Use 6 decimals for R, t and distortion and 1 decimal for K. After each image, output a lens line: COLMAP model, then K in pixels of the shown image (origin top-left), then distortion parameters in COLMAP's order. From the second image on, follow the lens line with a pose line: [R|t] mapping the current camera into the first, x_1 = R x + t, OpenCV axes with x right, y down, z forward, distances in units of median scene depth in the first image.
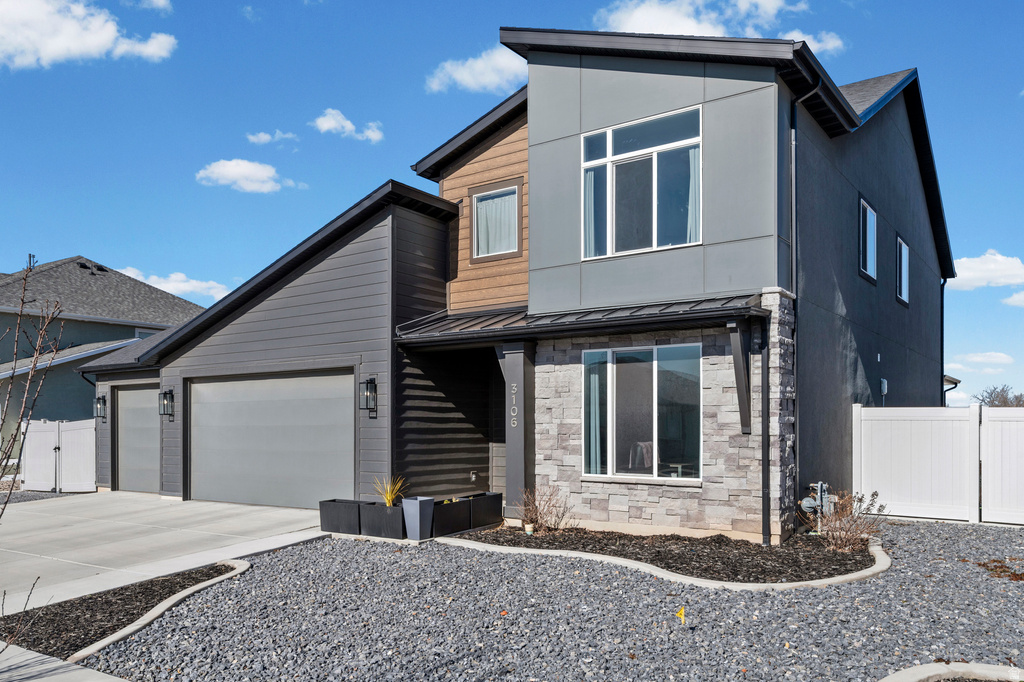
lens RADIAL K [[821.4, 0, 518.1], [0, 821.4, 421.7], [0, 0, 1]] dist [0.007149, 0.007608]
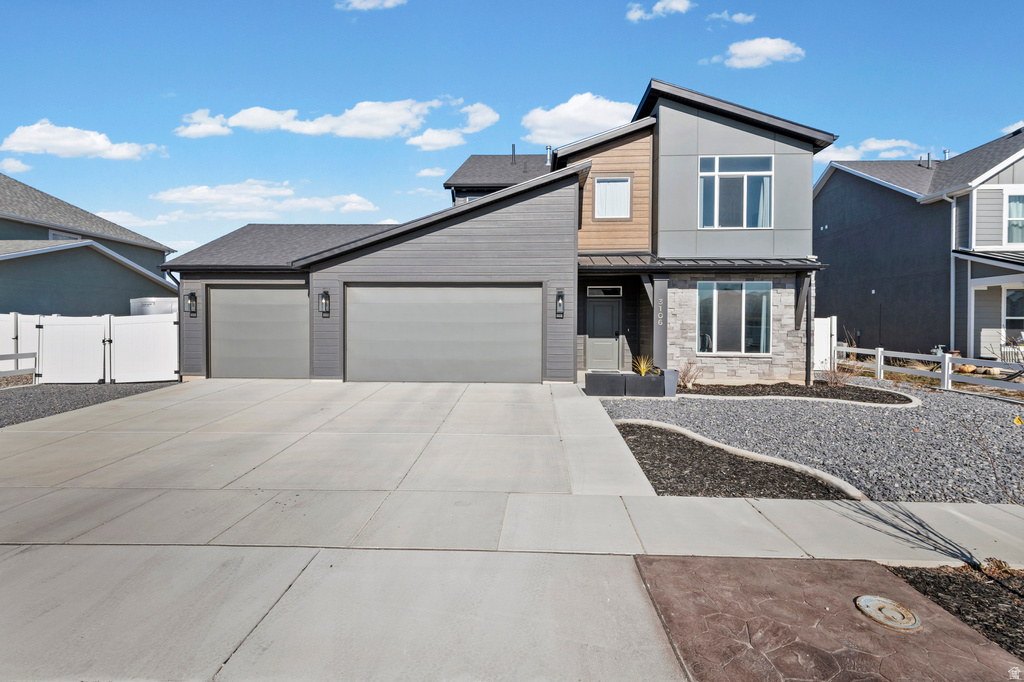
lens RADIAL K [[470.3, 0, 513.8], [0, 470.3, 330.6], [0, 0, 1]] dist [0.010840, -0.003298]
pose [[0.837790, 0.004023, 0.545977, -0.804716], [-0.011922, 0.999869, 0.010926, 0.011282], [-0.545862, -0.015663, 0.837729, 0.385826]]
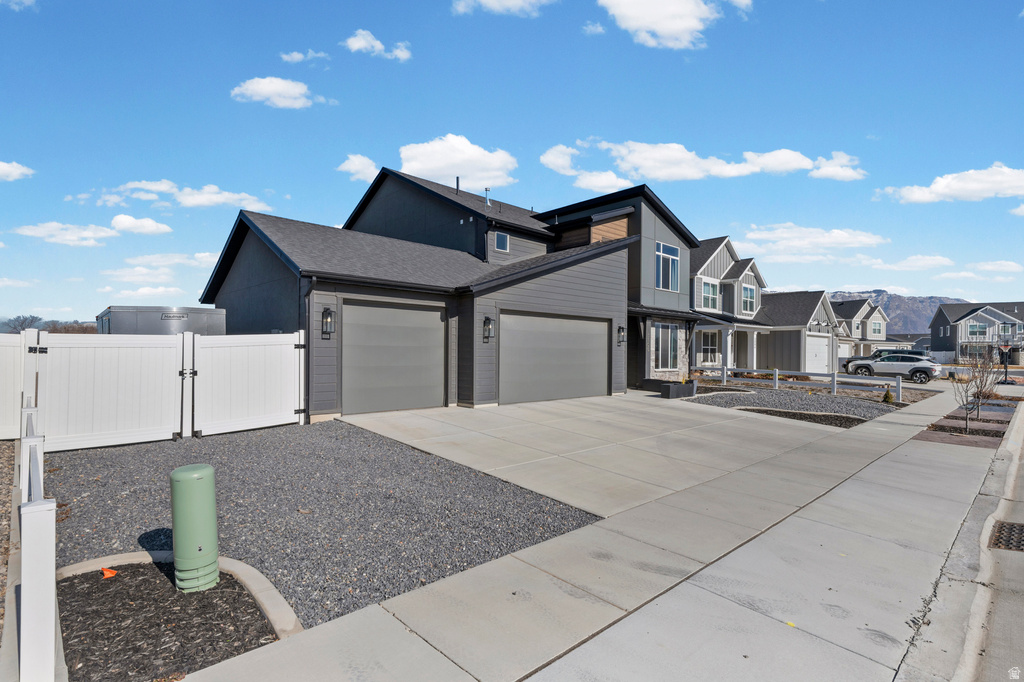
lens RADIAL K [[499.6, 0, 514.4], [0, 499.6, 342.4], [0, 0, 1]] dist [0.011432, -0.003326]
pose [[0.185871, 0.022393, 0.982319, -1.615636], [-0.019863, 0.999622, -0.019029, 0.017389], [-0.982373, -0.015974, 0.186246, 1.167676]]
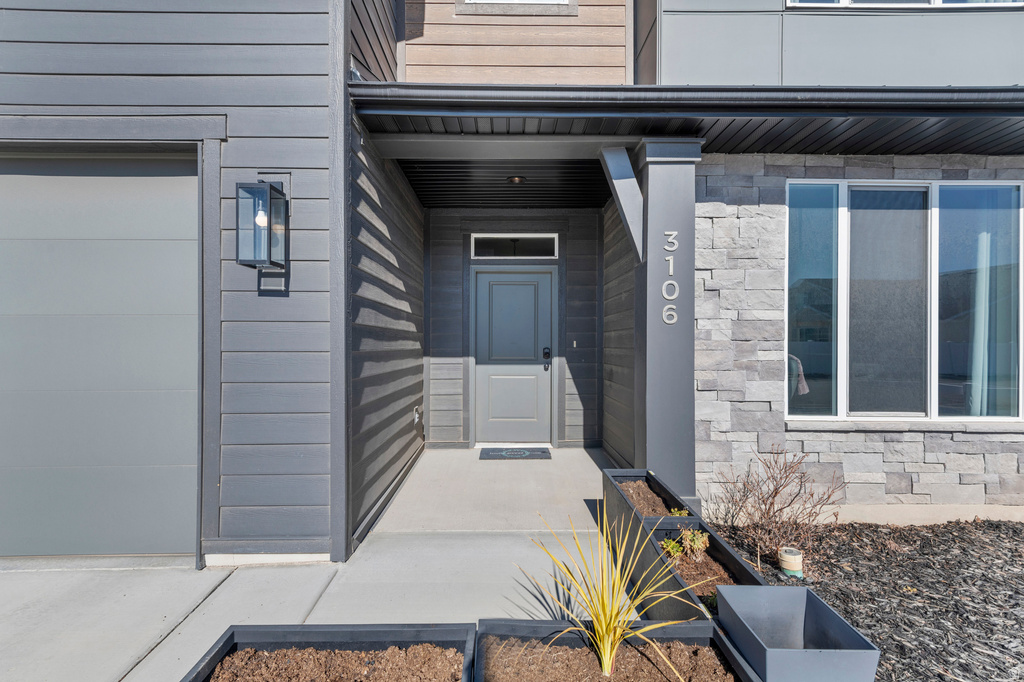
lens RADIAL K [[470.3, 0, 512.7], [0, 470.3, 345.9], [0, 0, 1]] dist [0.010840, -0.003298]
pose [[0.804918, 0.004454, 0.593369, -0.244856], [-0.008175, 0.999960, 0.003583, 0.019647], [-0.593329, -0.007735, 0.804923, 0.879279]]
